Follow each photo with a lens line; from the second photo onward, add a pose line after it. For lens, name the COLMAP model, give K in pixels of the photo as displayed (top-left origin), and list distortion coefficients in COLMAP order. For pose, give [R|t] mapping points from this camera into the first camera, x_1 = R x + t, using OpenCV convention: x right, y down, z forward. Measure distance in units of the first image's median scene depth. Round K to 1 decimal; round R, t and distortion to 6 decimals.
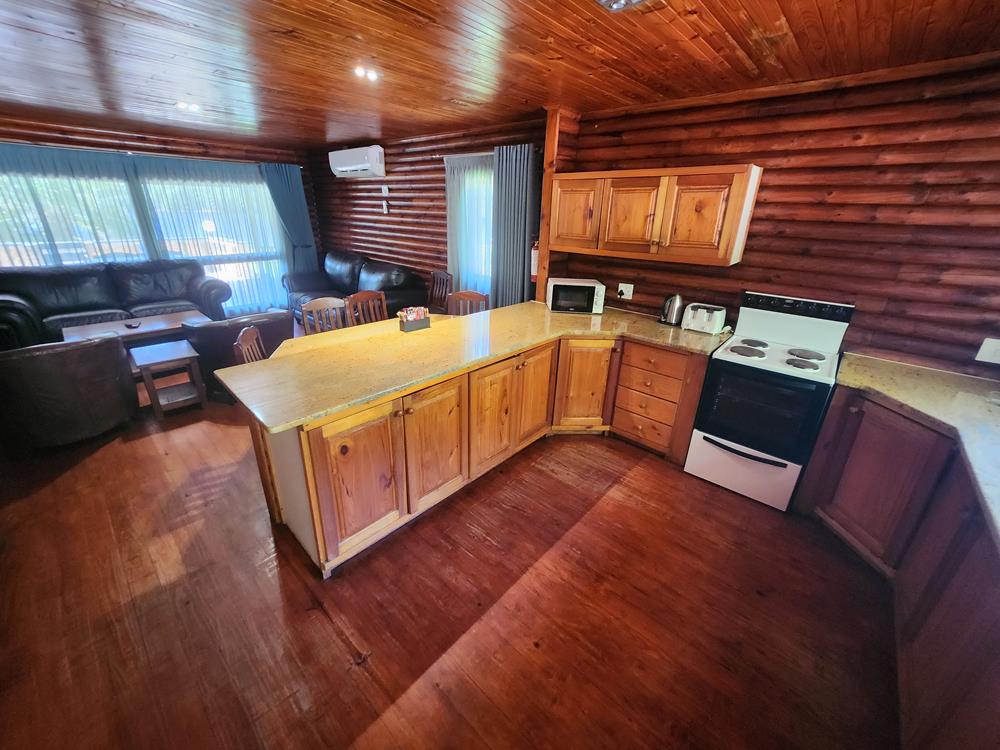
lens RADIAL K [[393.5, 0, 494.6], [0, 393.5, 362.9], [0, 0, 1]] dist [-0.002463, 0.000520]
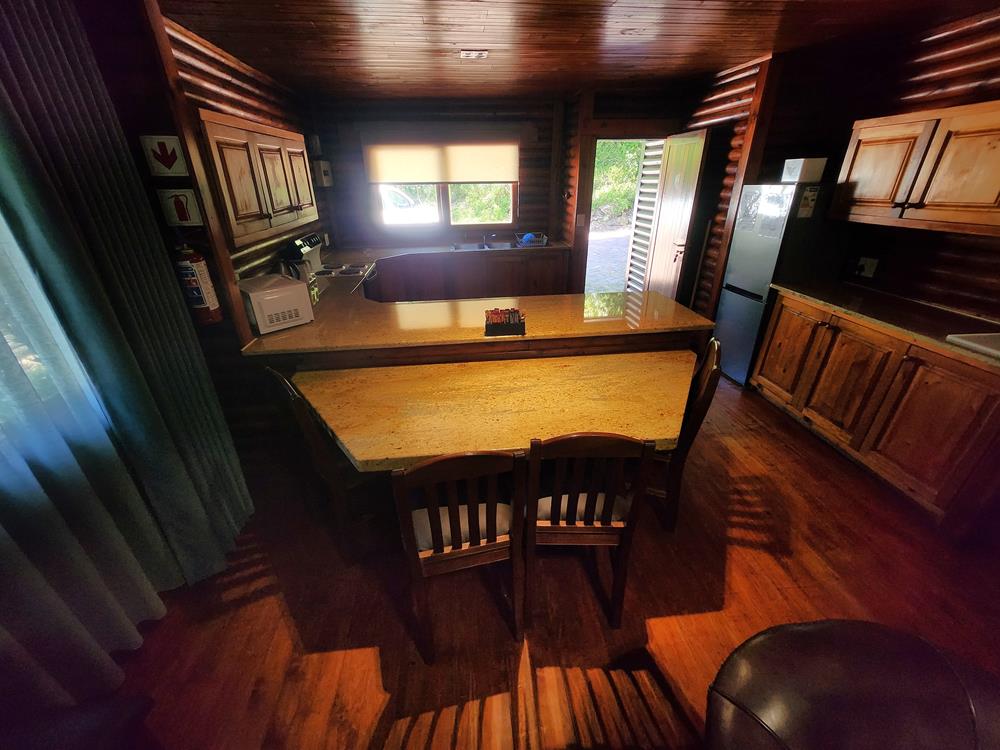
lens RADIAL K [[393.5, 0, 494.6], [0, 393.5, 362.9], [0, 0, 1]] dist [-0.002463, 0.000520]
pose [[-0.745351, -0.299514, 0.595603, -0.572971], [0.239773, 0.713180, 0.658698, -0.483762], [-0.622062, 0.633771, -0.459754, 1.207334]]
